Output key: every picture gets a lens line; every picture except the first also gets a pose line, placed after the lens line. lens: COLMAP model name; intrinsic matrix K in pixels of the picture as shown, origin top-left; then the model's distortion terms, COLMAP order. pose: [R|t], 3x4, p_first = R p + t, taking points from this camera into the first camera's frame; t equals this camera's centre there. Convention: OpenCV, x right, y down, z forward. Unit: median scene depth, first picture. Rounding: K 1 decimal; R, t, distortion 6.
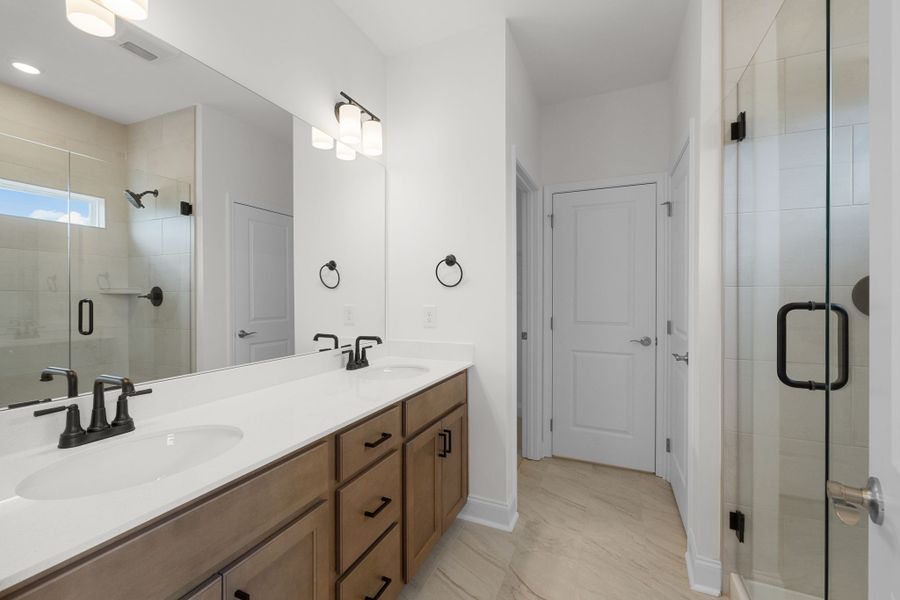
lens RADIAL K [[379.5, 0, 450.3], [0, 379.5, 295.9], [0, 0, 1]] dist [-0.000250, -0.000146]
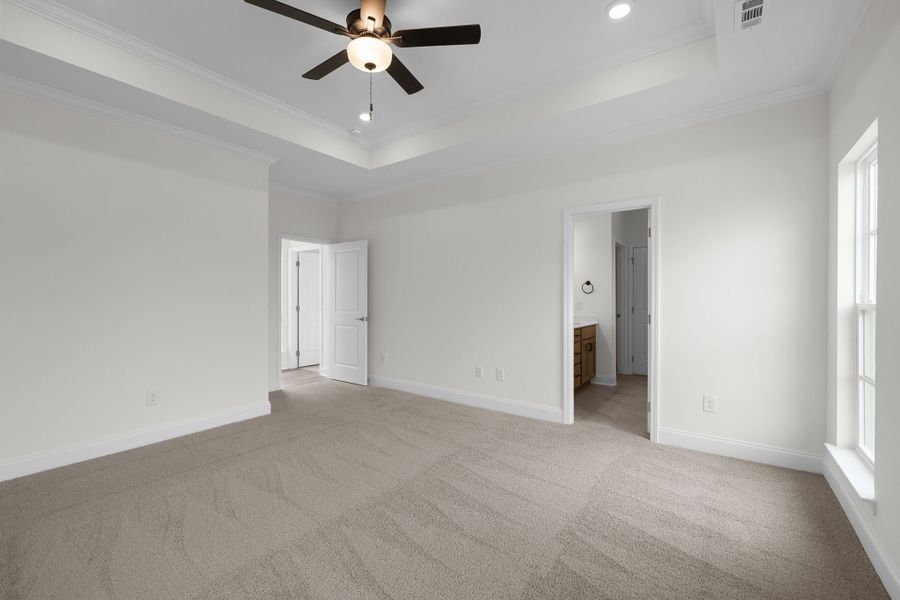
lens RADIAL K [[379.5, 0, 450.3], [0, 379.5, 295.9], [0, 0, 1]] dist [-0.000250, -0.000146]
pose [[0.976704, -0.001946, -0.214583, -0.273472], [0.001149, 0.999992, -0.003839, 0.001475], [0.214589, 0.003503, 0.976698, -1.291411]]
